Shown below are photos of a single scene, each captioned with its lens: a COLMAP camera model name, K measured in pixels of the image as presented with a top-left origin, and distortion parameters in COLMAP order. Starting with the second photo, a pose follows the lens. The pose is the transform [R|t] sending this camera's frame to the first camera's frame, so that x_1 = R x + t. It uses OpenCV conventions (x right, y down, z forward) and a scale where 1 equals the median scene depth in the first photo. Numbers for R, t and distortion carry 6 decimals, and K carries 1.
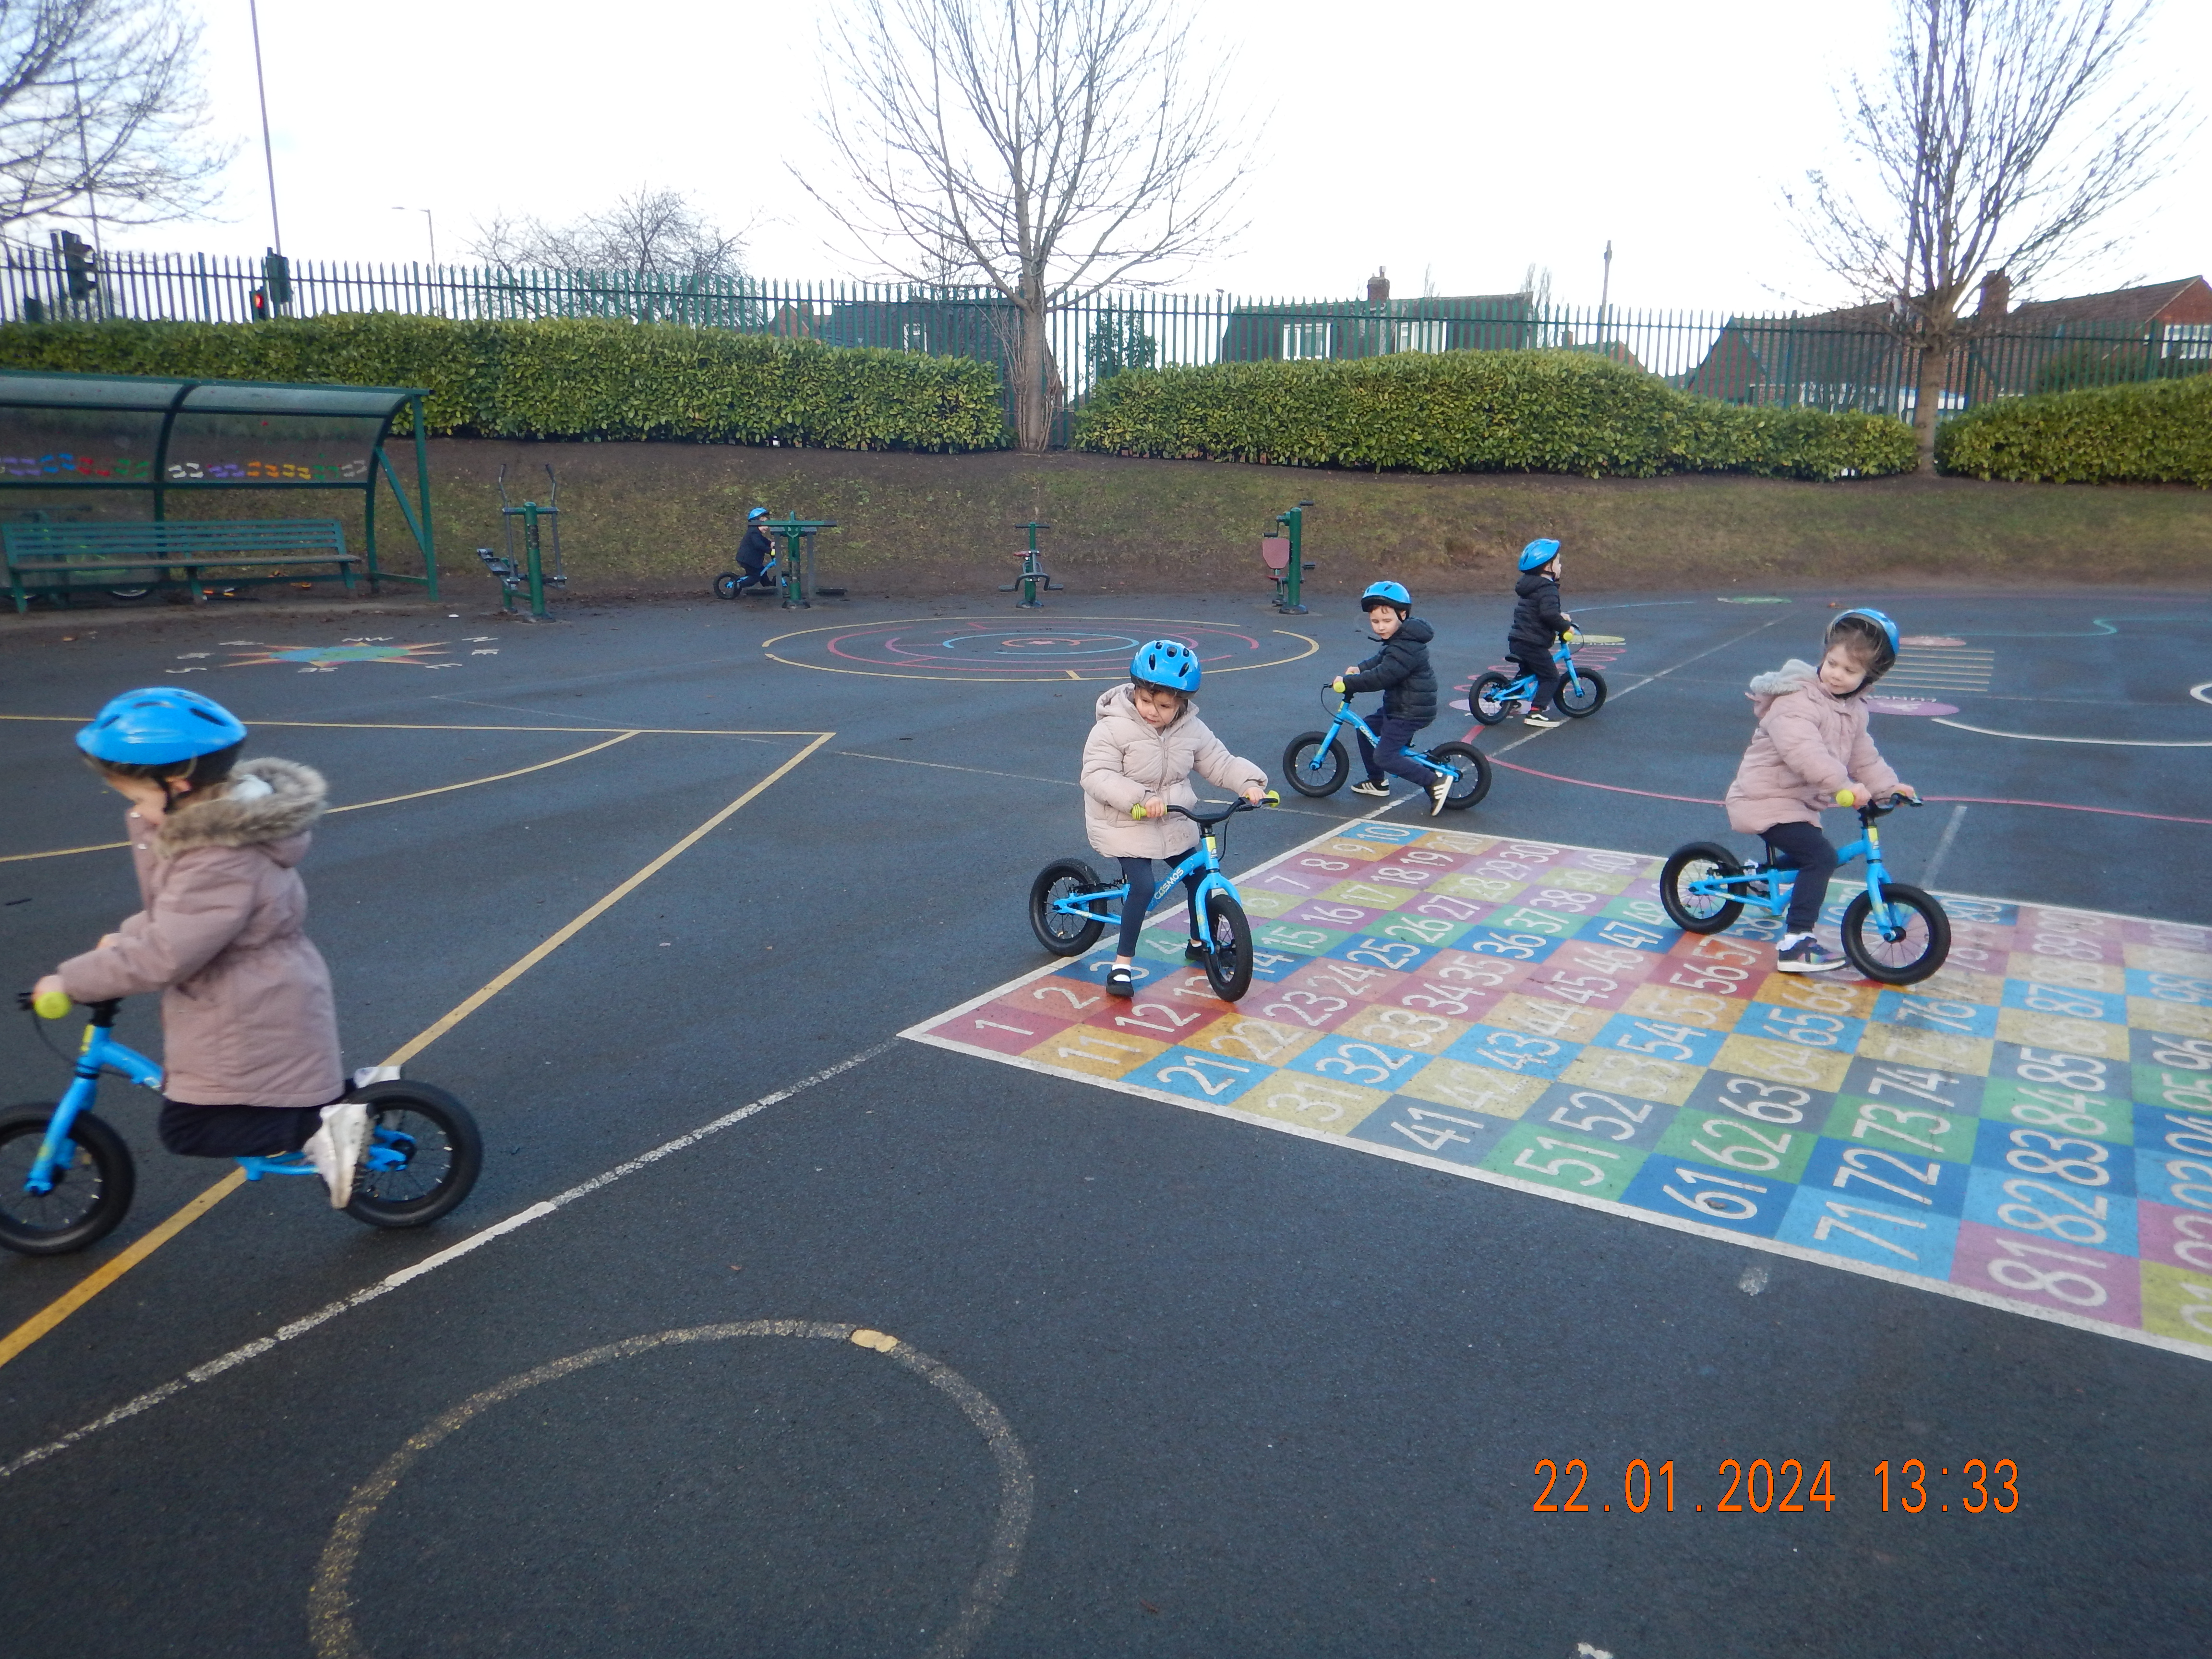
lens RADIAL K [[1577.8, 0, 1102.2], [0, 1577.8, 832.1], [0, 0, 1]] dist [0.011306, -0.009378]
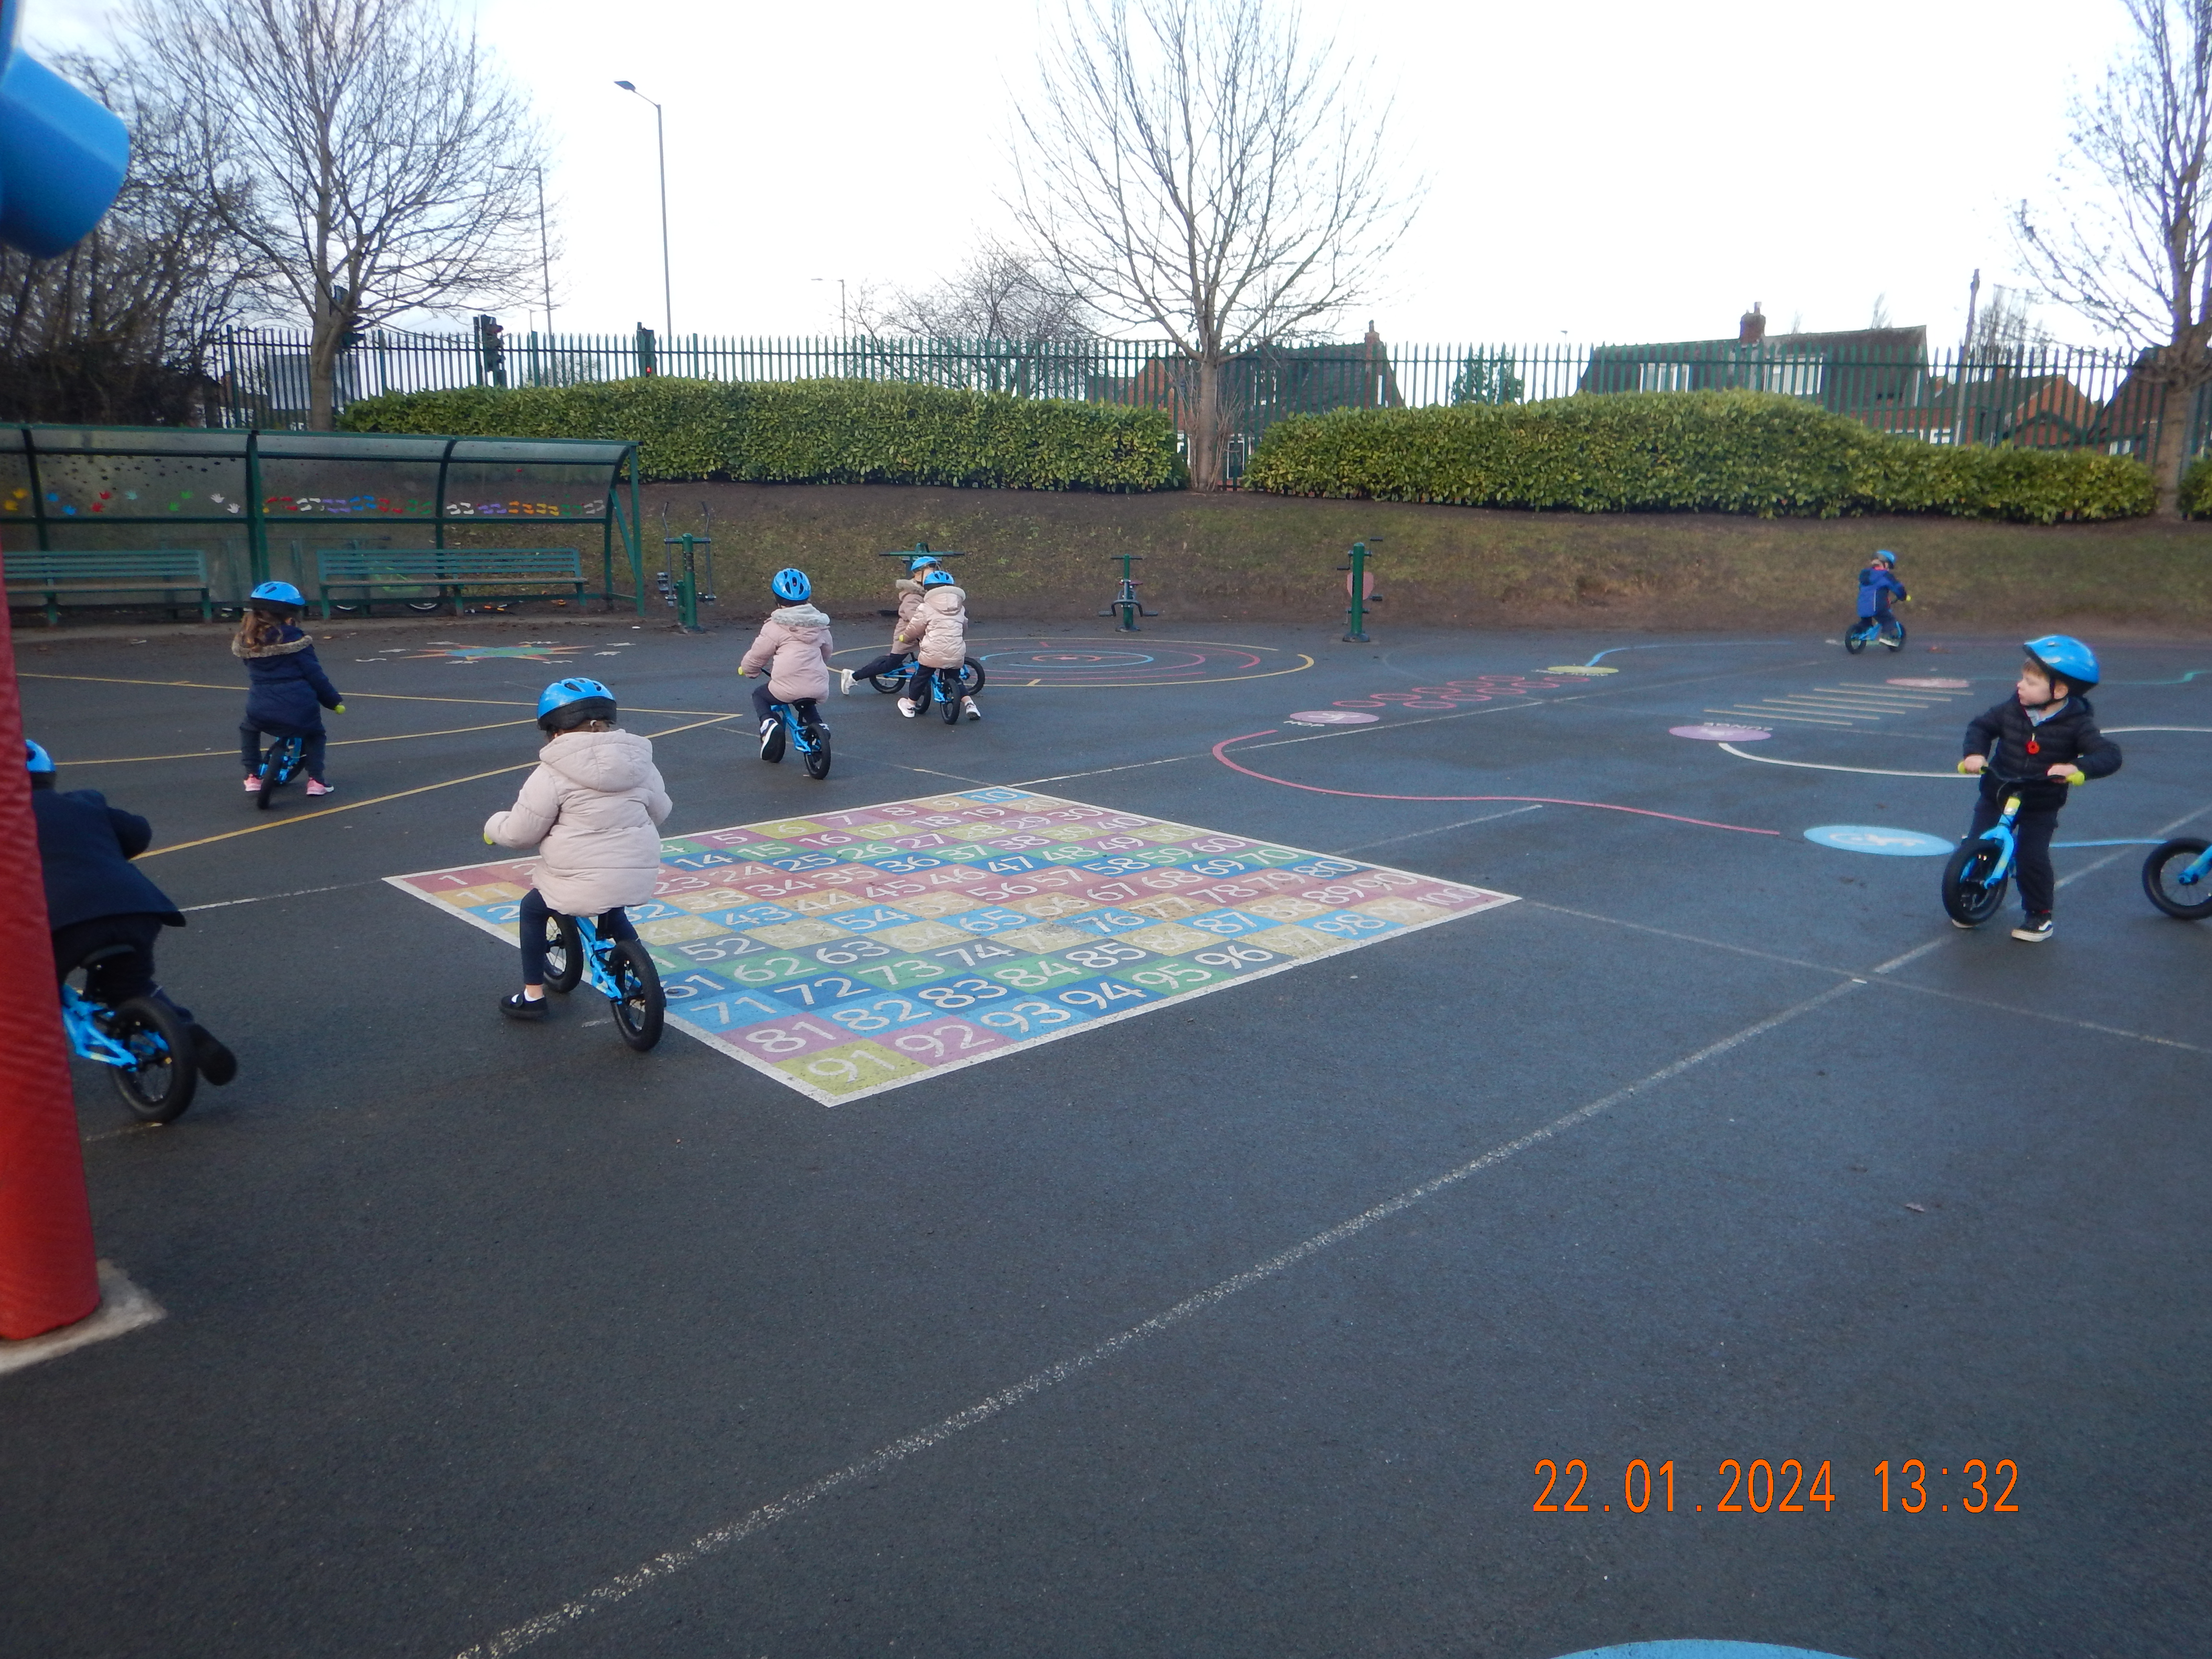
lens RADIAL K [[1577.8, 0, 1093.7], [0, 1577.8, 823.6], [0, 0, 1]] dist [0.011306, -0.009378]
pose [[0.964810, 0.053724, -0.257402, 0.177147], [-0.061770, 0.997819, -0.023270, 0.014029], [0.255591, 0.038351, 0.966024, -0.049844]]
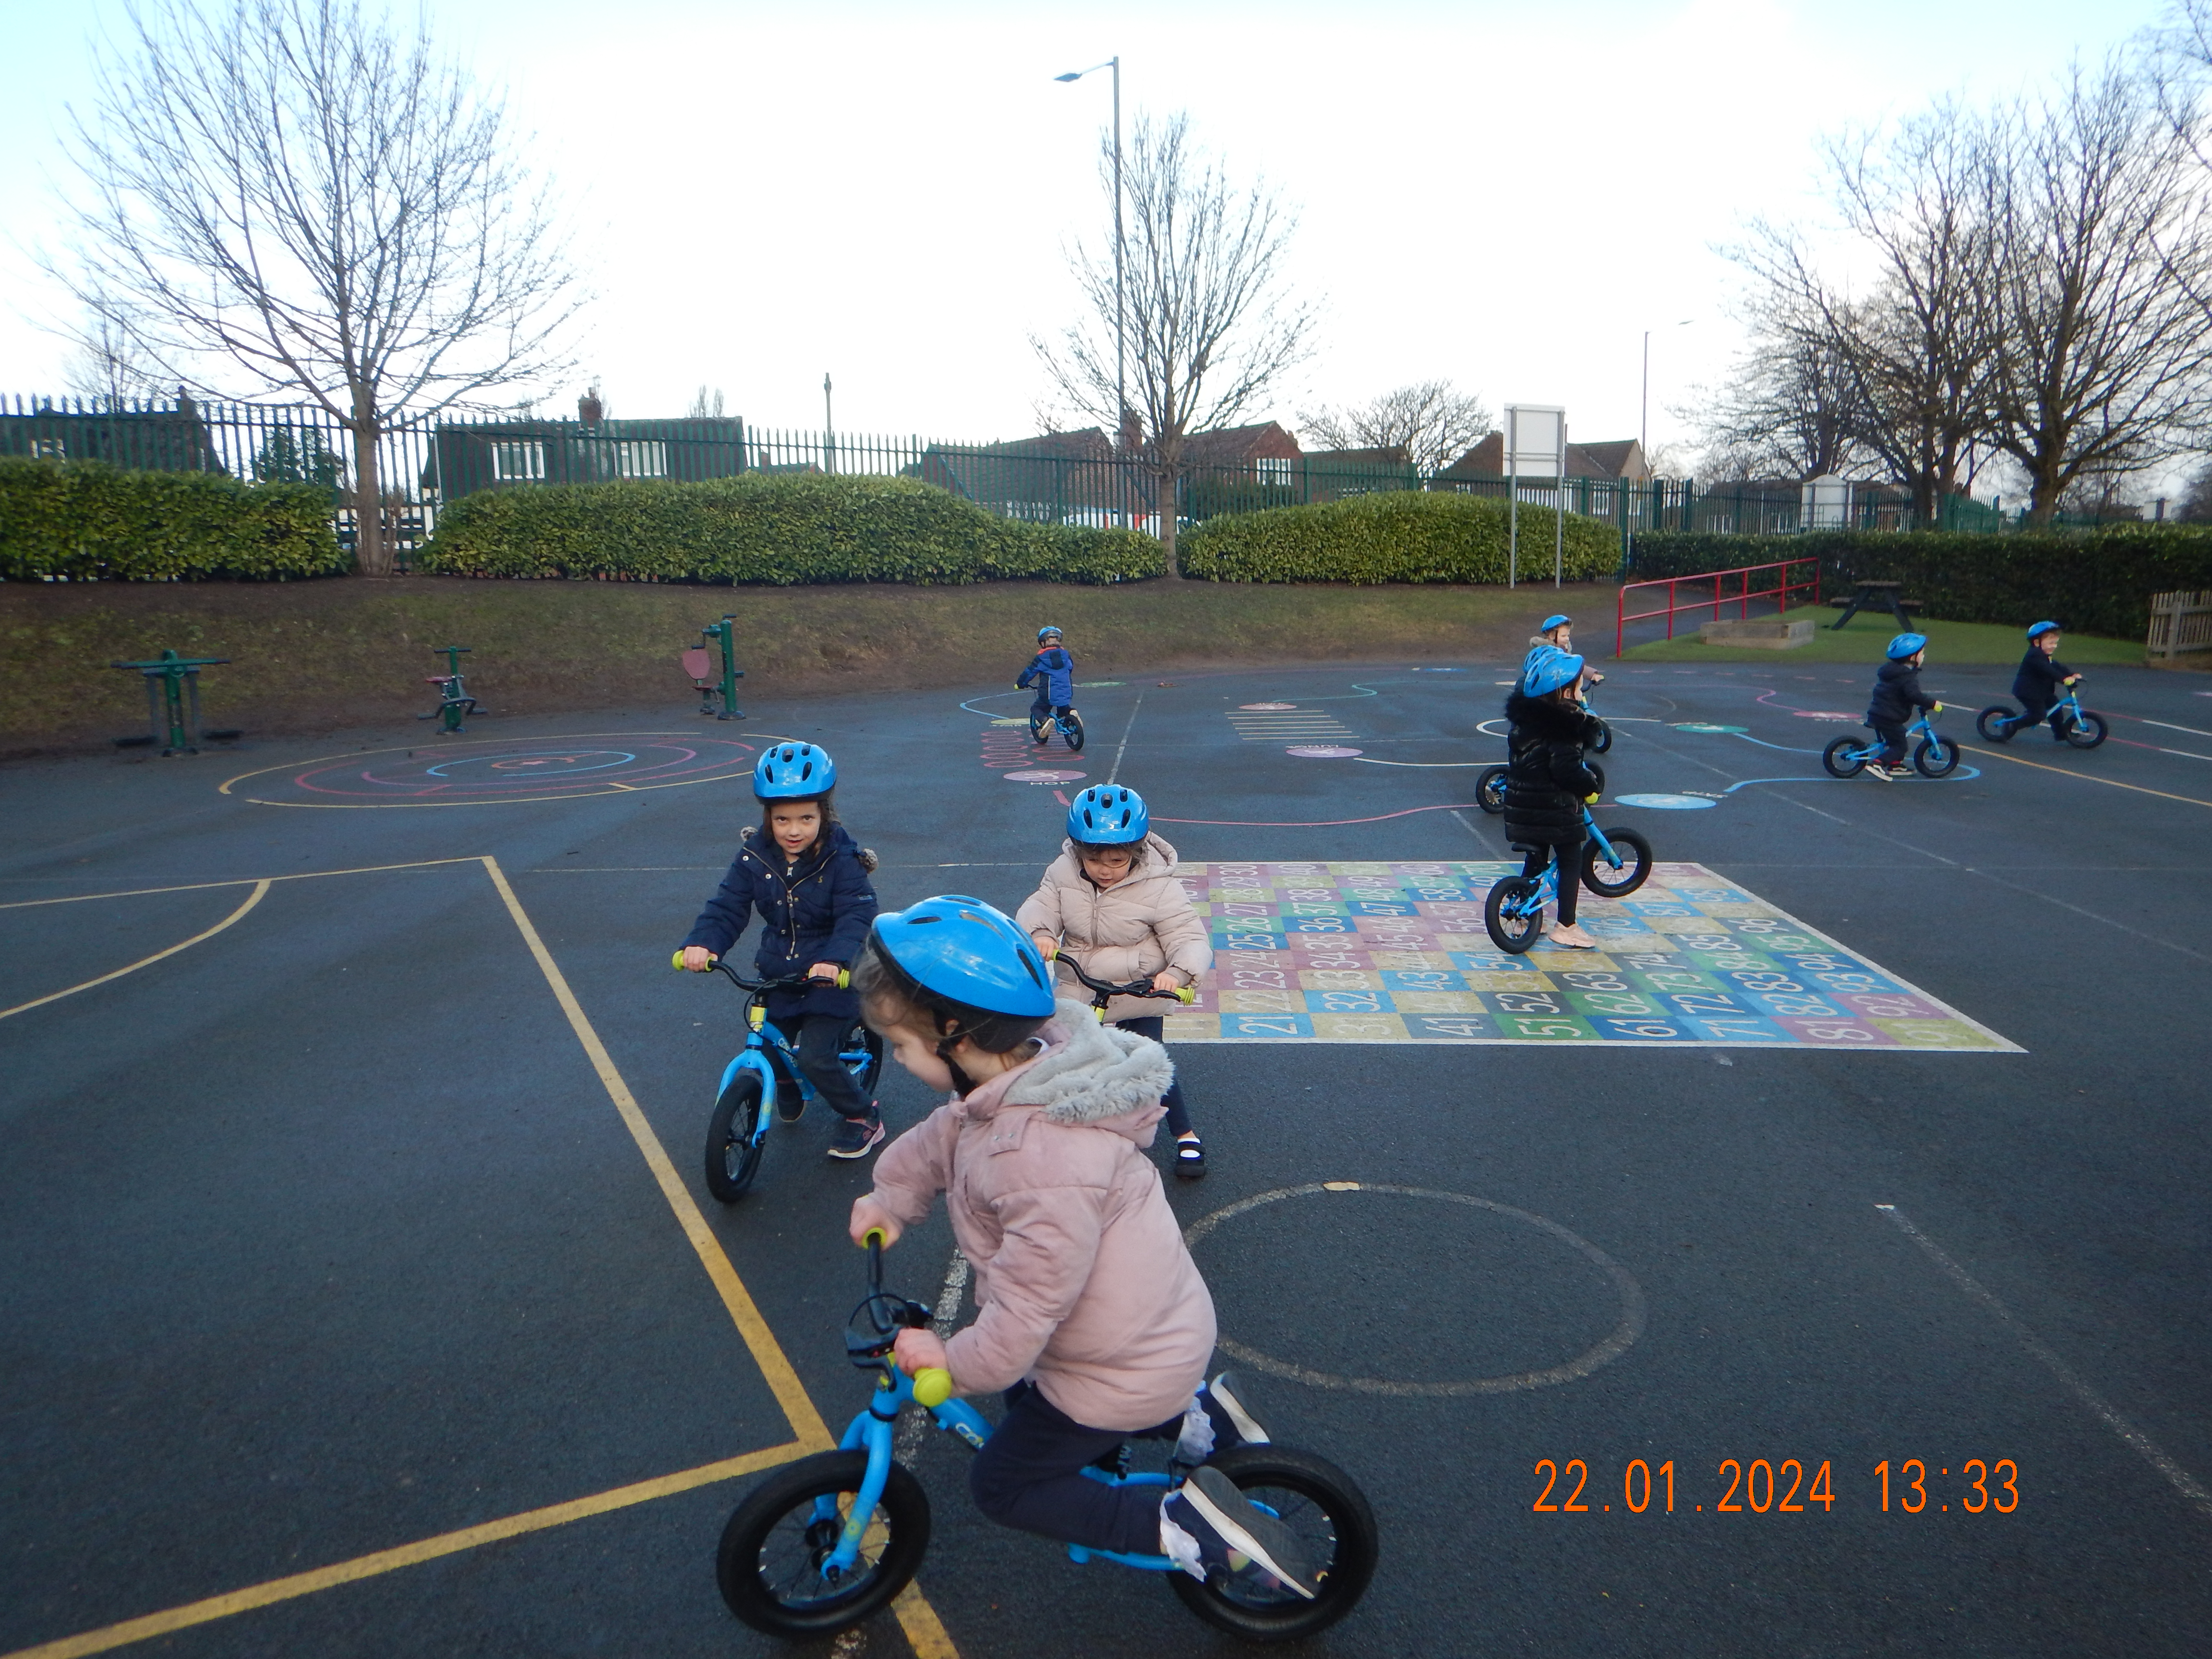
lens RADIAL K [[1577.8, 0, 1102.8], [0, 1577.8, 796.3], [0, 0, 1]] dist [0.011306, -0.009378]
pose [[0.875269, -0.091403, 0.474921, -0.128535], [0.133997, 0.989367, -0.056541, 0.002998], [-0.464703, 0.113126, 0.878210, -0.025020]]
